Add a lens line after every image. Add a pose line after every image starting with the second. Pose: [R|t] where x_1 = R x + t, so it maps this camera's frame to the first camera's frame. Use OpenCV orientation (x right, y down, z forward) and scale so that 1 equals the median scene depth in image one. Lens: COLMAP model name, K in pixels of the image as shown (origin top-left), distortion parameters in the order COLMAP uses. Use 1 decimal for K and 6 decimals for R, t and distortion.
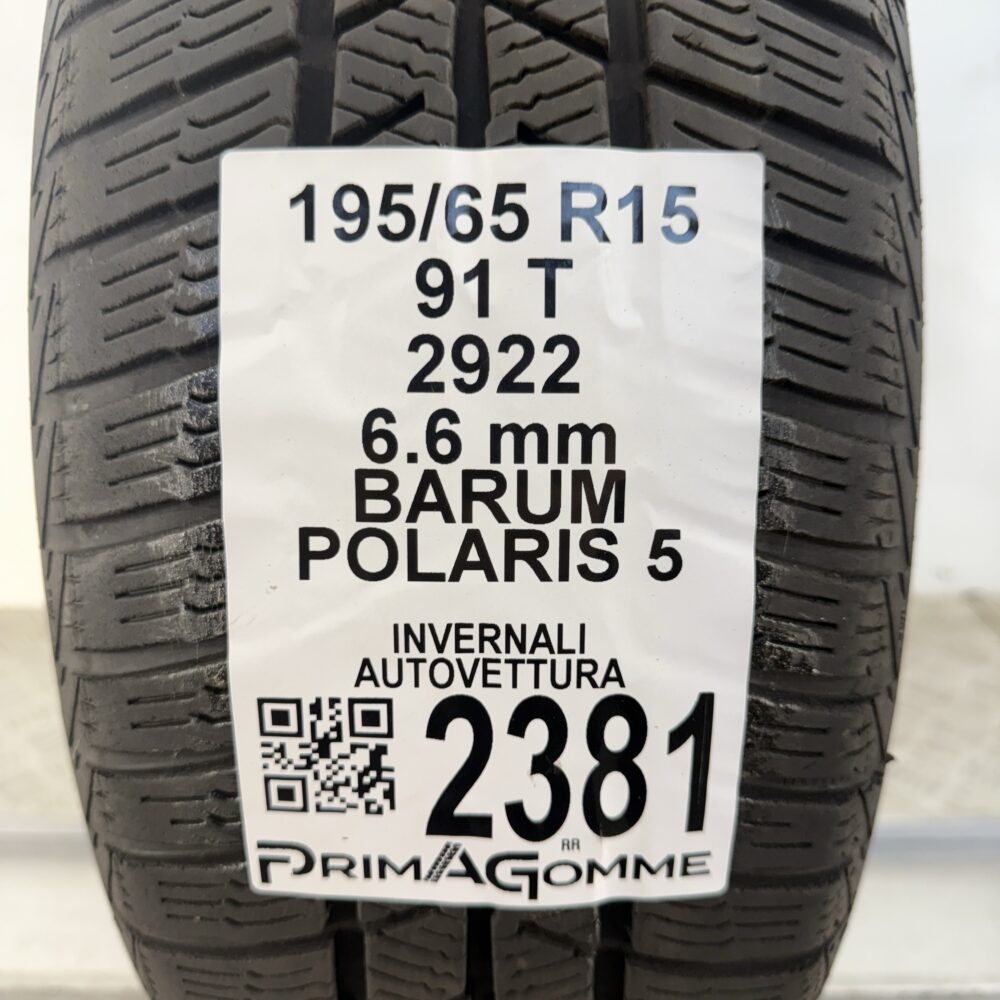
lens RADIAL K [[1038.8, 0, 500.0], [0, 1038.8, 500.0], [0, 0, 1]] dist [-0.022004, -0.032226]
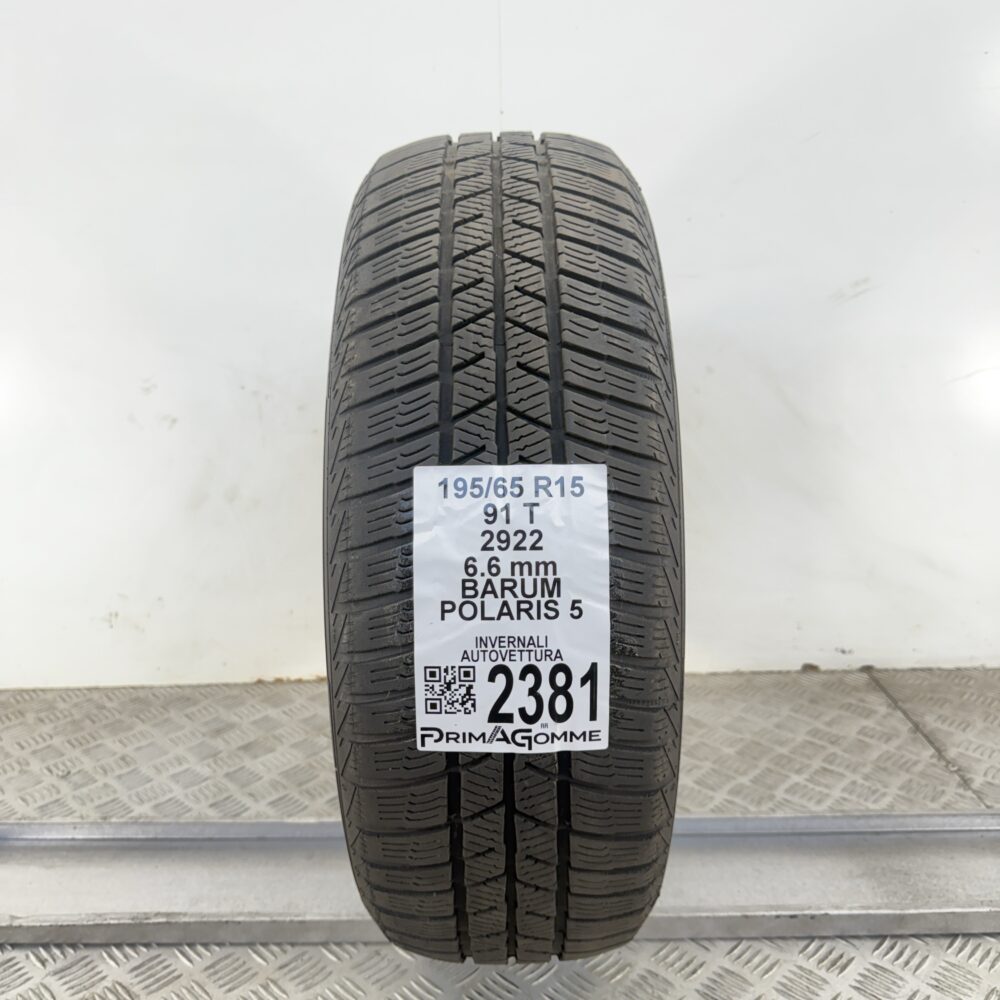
lens RADIAL K [[1038.8, 0, 500.0], [0, 1038.8, 500.0], [0, 0, 1]] dist [-0.022004, -0.032226]
pose [[0.999882, -0.015332, -0.001229, -0.031444], [0.015075, 0.992693, -0.119719, 0.091478], [0.003055, 0.119687, 0.992807, -1.719616]]
